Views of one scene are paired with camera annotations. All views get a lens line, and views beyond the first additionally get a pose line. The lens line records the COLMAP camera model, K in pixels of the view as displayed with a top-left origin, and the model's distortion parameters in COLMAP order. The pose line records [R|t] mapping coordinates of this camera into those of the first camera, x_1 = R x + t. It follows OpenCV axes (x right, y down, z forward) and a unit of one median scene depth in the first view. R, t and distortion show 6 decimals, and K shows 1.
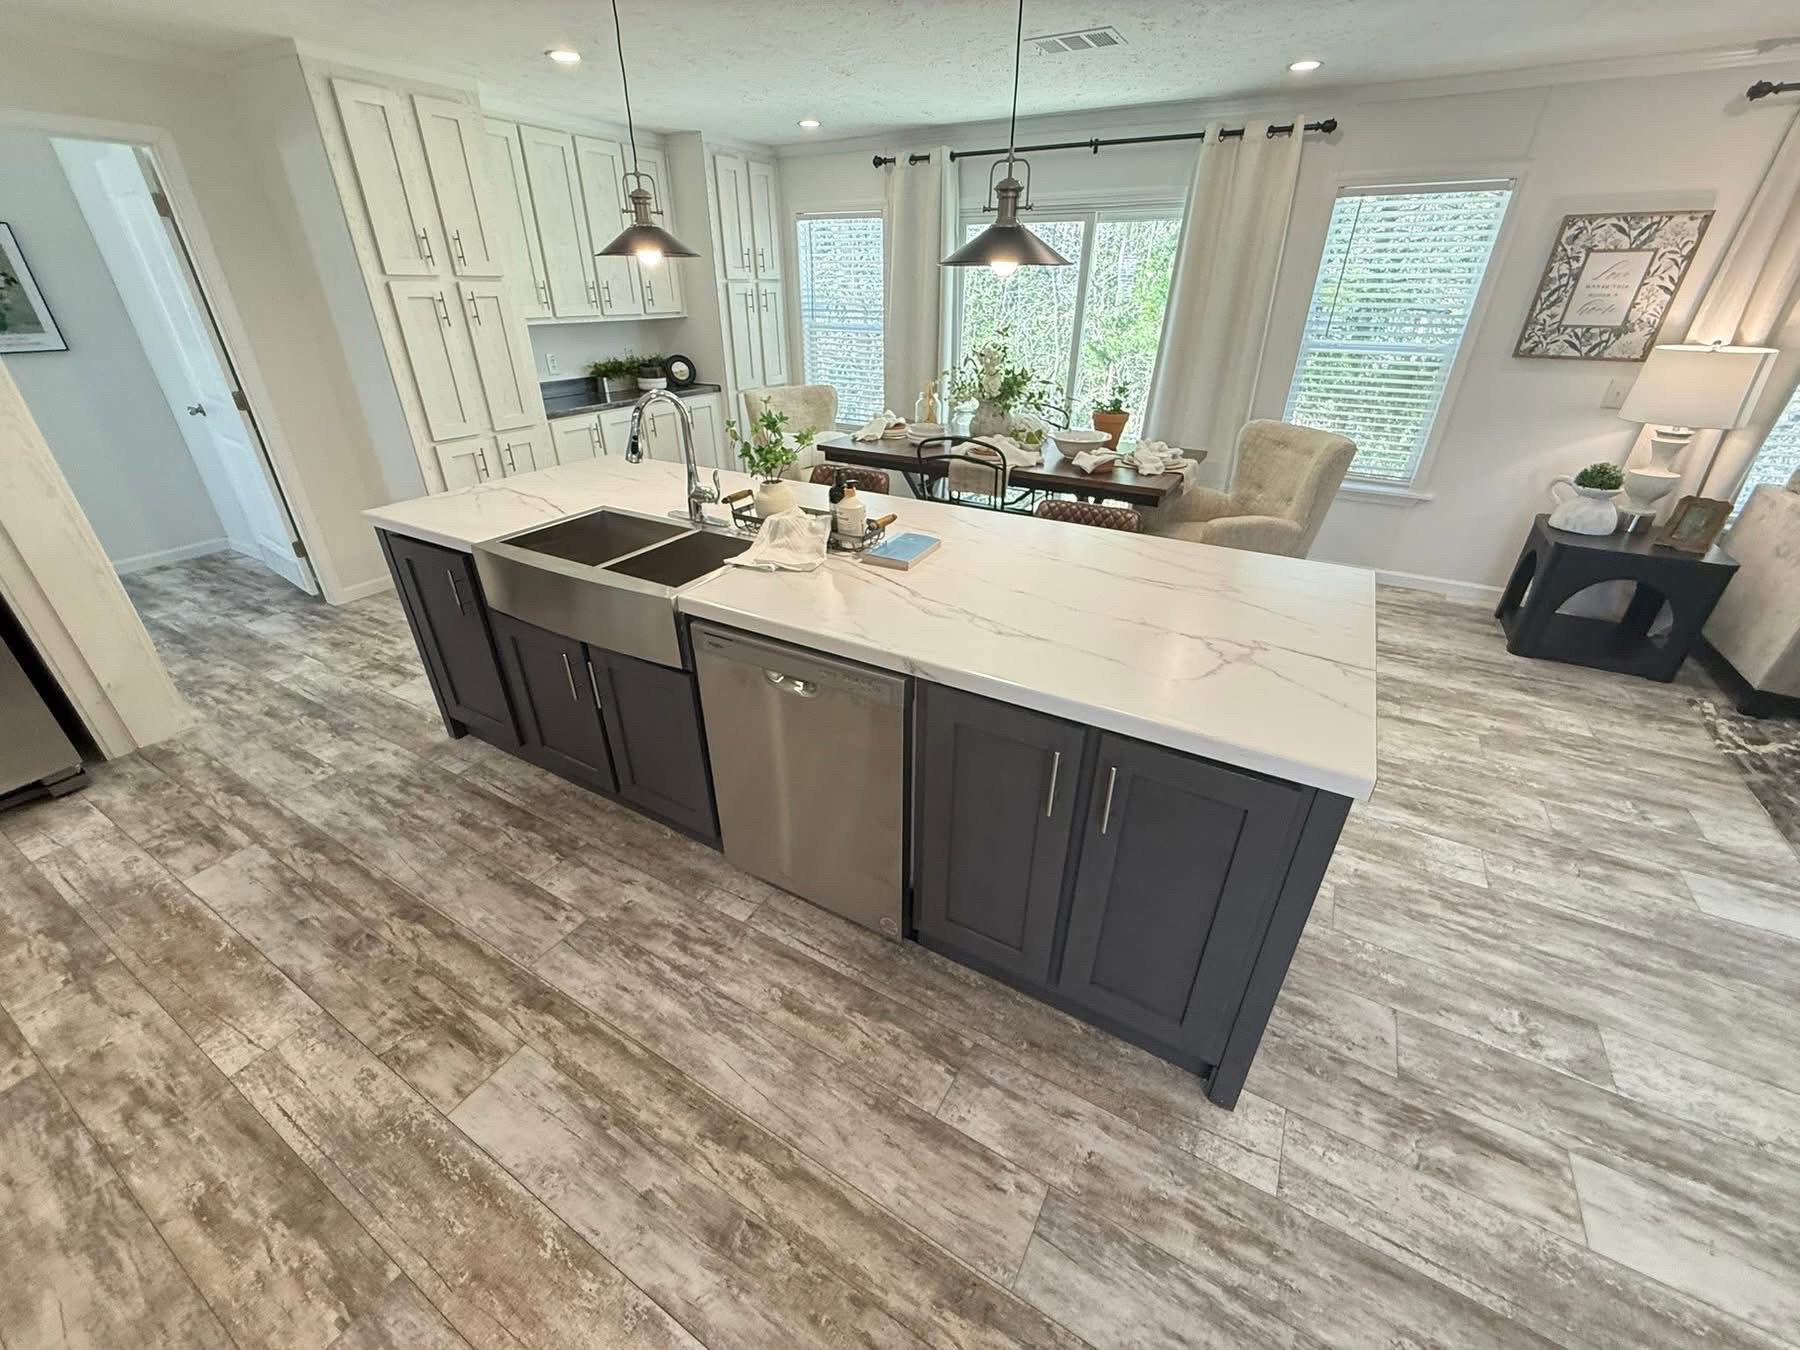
lens RADIAL K [[720.7, 0, 892.3], [0, 720.7, 673.5], [0, 0, 1]] dist [-0.000852, 0.000224]
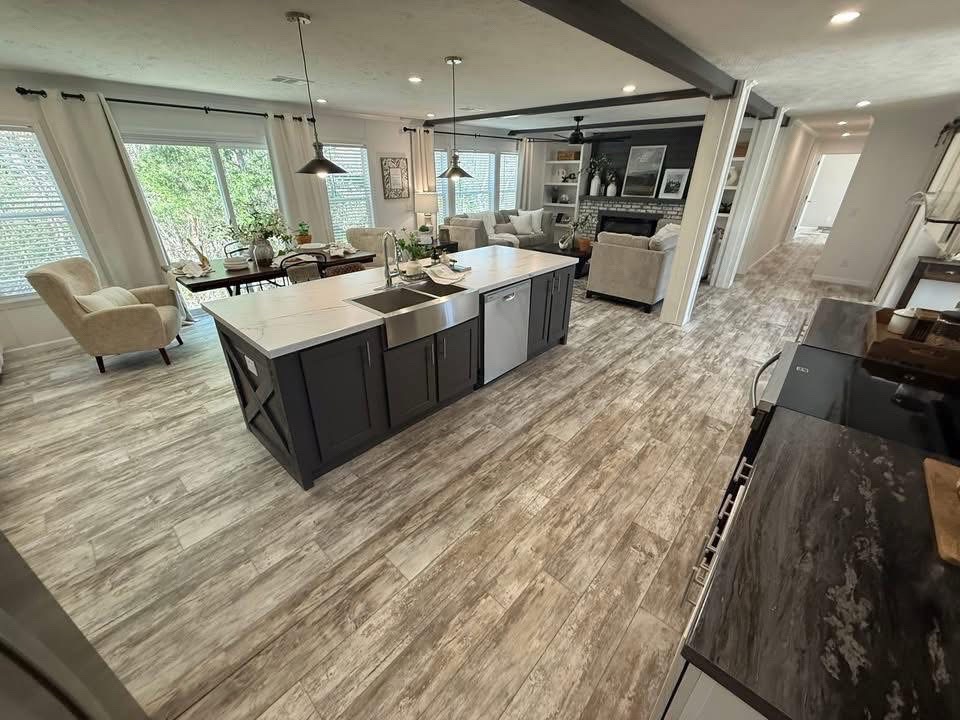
lens RADIAL K [[381.5, 0, 474.2], [0, 381.5, 360.3], [0, 0, 1]] dist [0.000453, 0.000184]
pose [[0.215534, -0.434250, 0.874627, -1.465376], [0.464223, 0.833559, 0.299461, -0.276917], [-0.859094, 0.341478, 0.381249, 0.421862]]
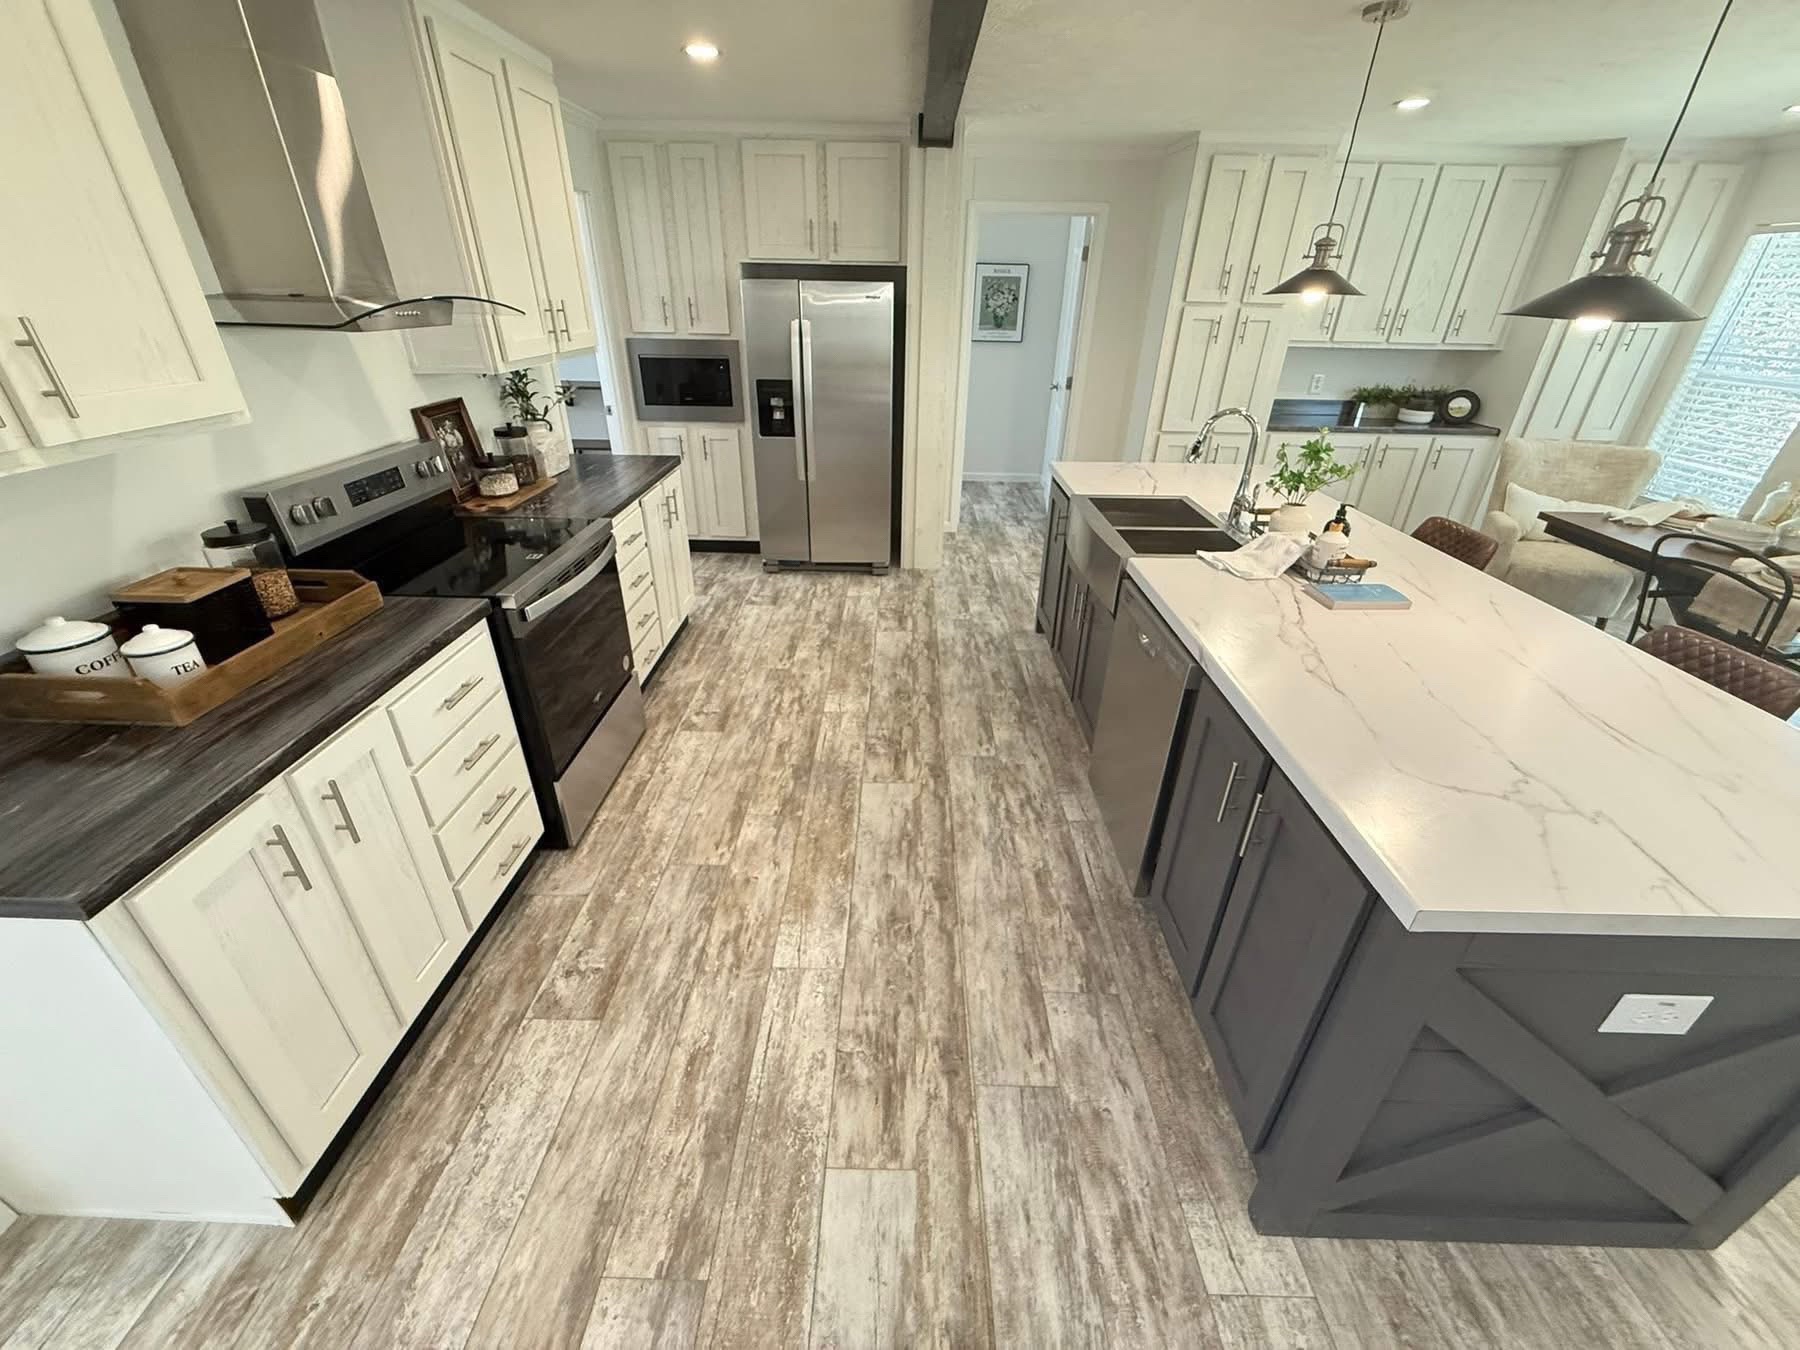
lens RADIAL K [[720.7, 0, 892.3], [0, 720.7, 673.5], [0, 0, 1]] dist [-0.000852, 0.000224]
pose [[0.490143, 0.416975, -0.765436, 0.468955], [-0.429303, 0.879741, 0.204342, -0.005856], [0.758590, 0.228447, 0.610207, -0.055053]]
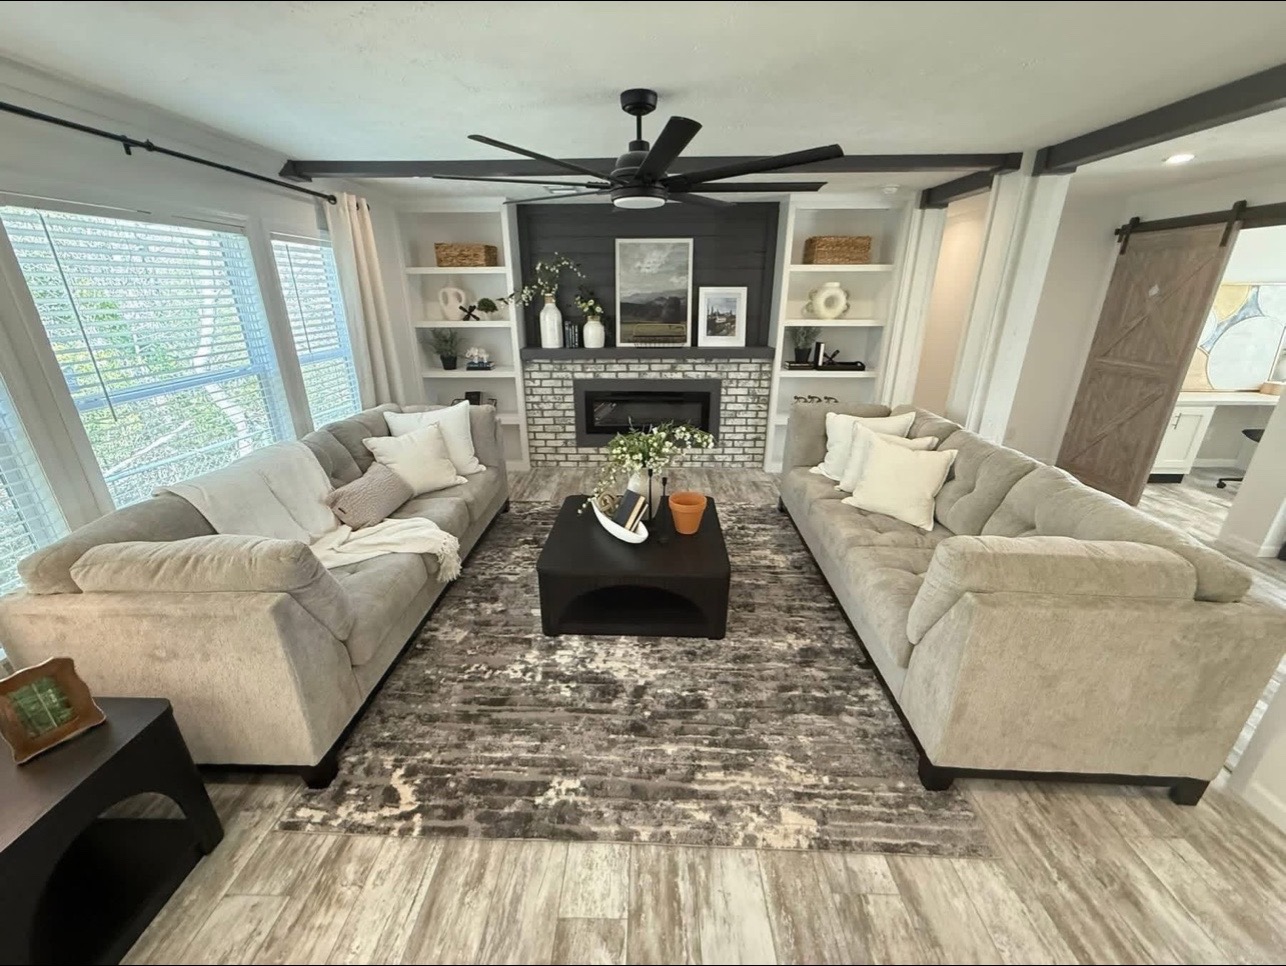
lens RADIAL K [[514.9, 0, 637.5], [0, 514.9, 481.9], [0, 0, 1]] dist [-0.000852, 0.000224]
pose [[-0.484168, -0.308275, 0.818870, 0.826887], [0.419085, 0.739840, 0.526312, -0.539999], [-0.768081, 0.598000, -0.229013, 0.870589]]
